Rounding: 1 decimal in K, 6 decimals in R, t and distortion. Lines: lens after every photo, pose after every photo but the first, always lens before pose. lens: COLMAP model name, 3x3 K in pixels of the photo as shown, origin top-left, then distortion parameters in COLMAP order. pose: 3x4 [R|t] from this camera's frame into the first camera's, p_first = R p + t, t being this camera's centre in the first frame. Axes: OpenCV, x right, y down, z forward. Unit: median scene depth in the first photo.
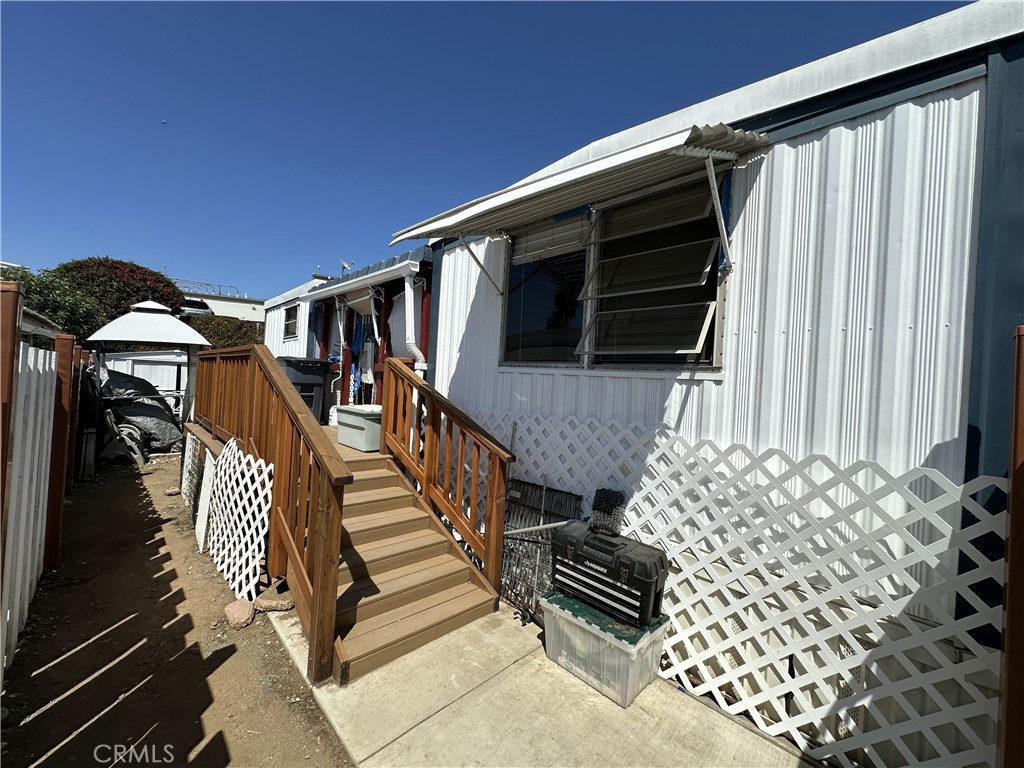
lens RADIAL K [[408.0, 0, 512.0], [0, 408.0, 384.0], [0, 0, 1]] dist [-0.003017, -0.000030]
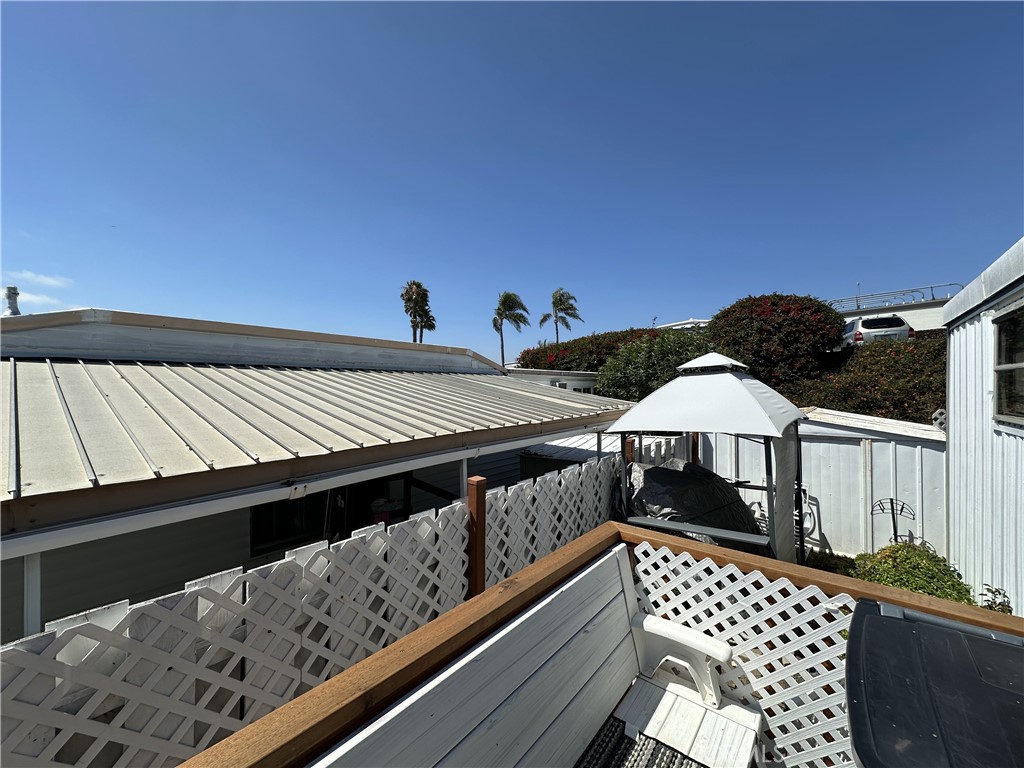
lens RADIAL K [[408.0, 0, 512.0], [0, 408.0, 384.0], [0, 0, 1]] dist [-0.003017, -0.000030]
pose [[0.106740, -0.054199, -0.992809, -0.571378], [0.007411, 0.998529, -0.053715, -0.232911], [0.994259, -0.001624, 0.106985, 1.166310]]
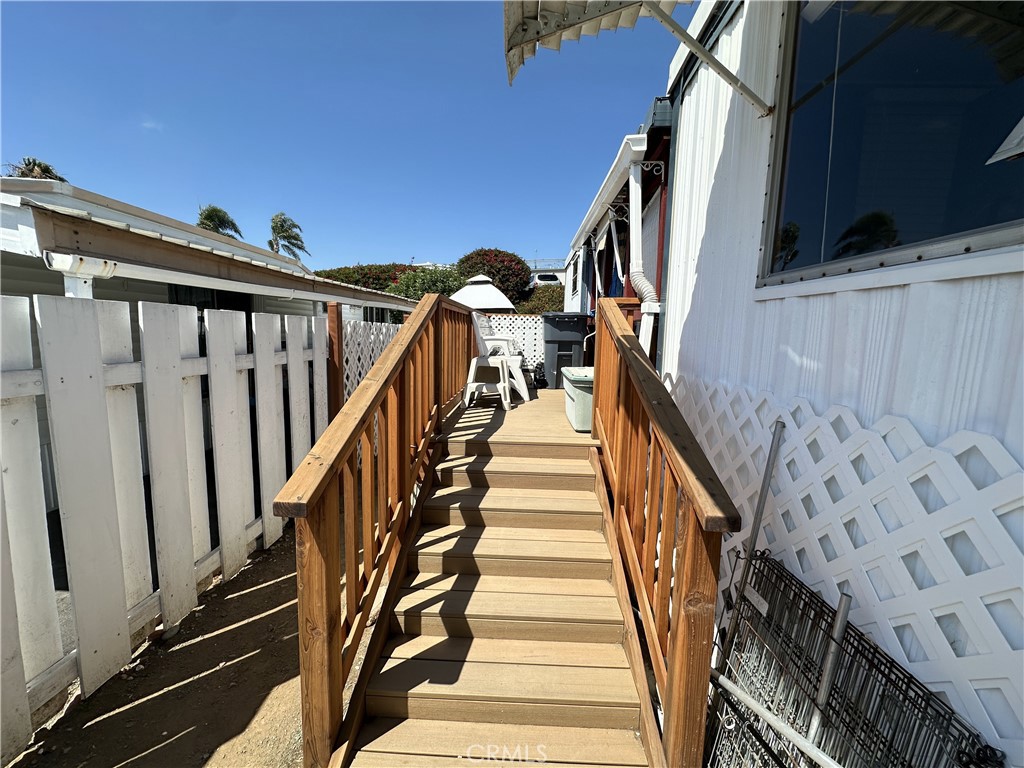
lens RADIAL K [[408.0, 0, 512.0], [0, 408.0, 384.0], [0, 0, 1]] dist [-0.003017, -0.000030]
pose [[0.689793, 0.050896, -0.722215, 0.088675], [0.021632, 0.995632, 0.090825, 0.011490], [0.723683, -0.078273, 0.685679, 0.417379]]
